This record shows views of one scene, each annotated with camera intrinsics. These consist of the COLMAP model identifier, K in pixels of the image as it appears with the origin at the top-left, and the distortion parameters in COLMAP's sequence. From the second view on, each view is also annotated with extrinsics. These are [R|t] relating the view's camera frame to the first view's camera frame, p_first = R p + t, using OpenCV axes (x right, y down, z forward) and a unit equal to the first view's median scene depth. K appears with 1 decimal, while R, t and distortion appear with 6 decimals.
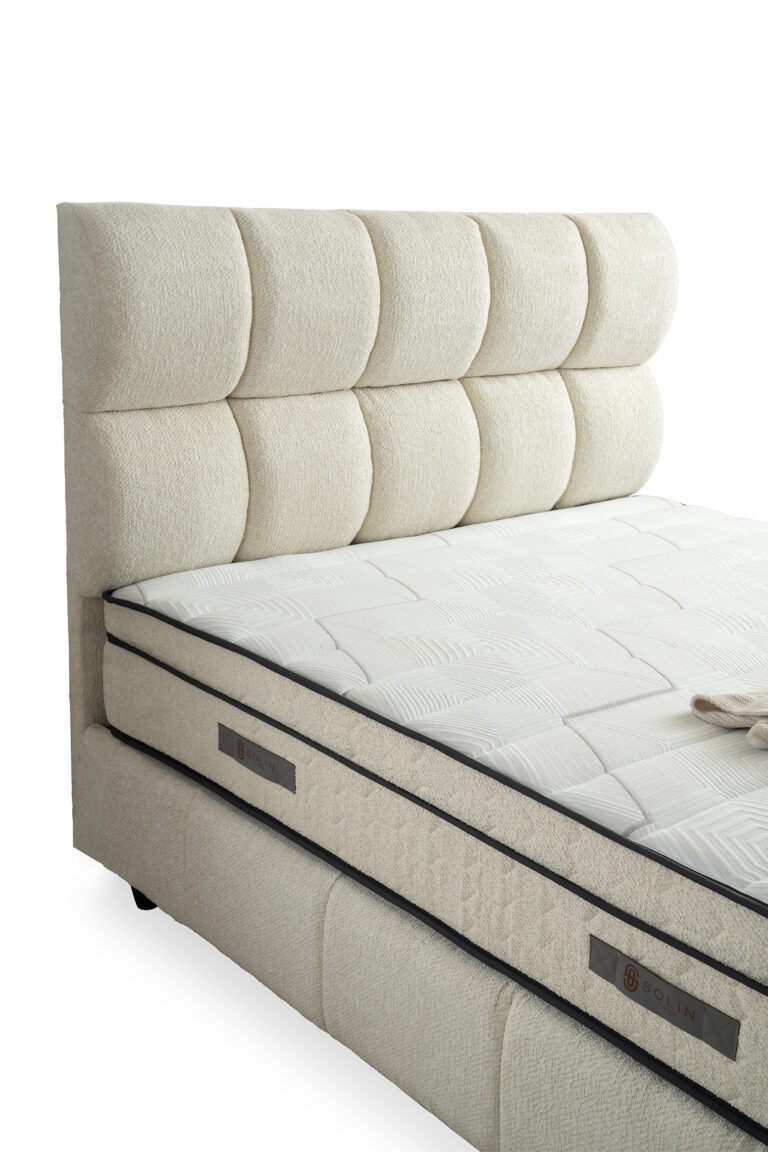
lens RADIAL K [[1424.9, 0, 393.7], [0, 1424.9, 599.7], [0, 0, 1]] dist [0.091296, 0.000000]
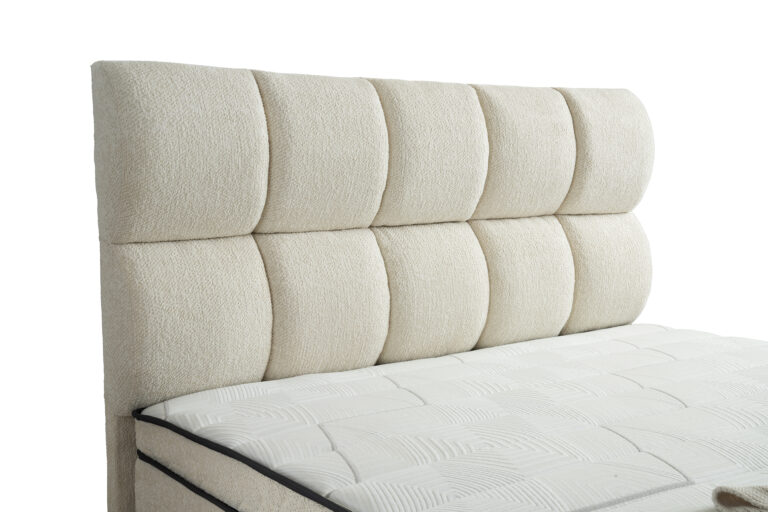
lens RADIAL K [[954.8, 0, 383.8], [0, 954.8, 260.3], [0, 0, 1]] dist [0.120290, 0.000000]
pose [[0.995309, -0.047372, -0.084353, 0.048854], [0.029846, 0.979736, -0.198055, 0.032350], [0.092026, 0.194608, 0.976555, 0.279974]]
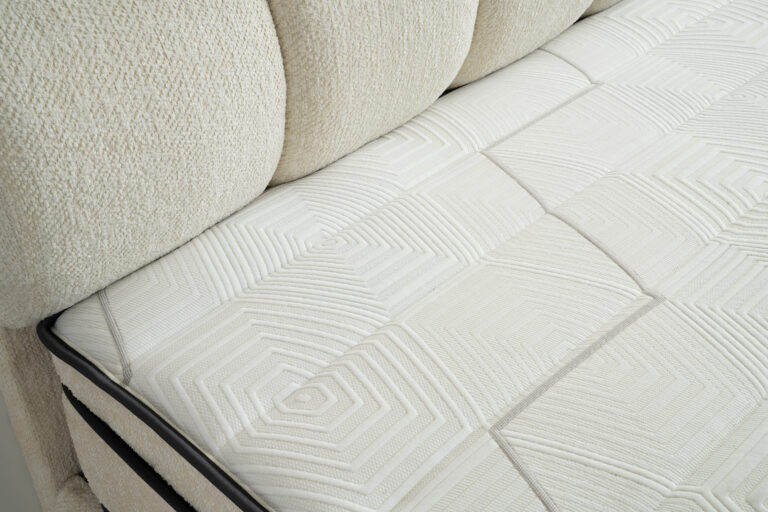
lens RADIAL K [[954.8, 0, 386.5], [0, 954.8, 258.2], [0, 0, 1]] dist [0.120290, 0.000000]
pose [[0.993518, -0.100303, 0.053492, -0.090820], [0.073871, 0.927344, 0.366847, -0.142795], [-0.086402, -0.360518, 0.928742, 0.650096]]
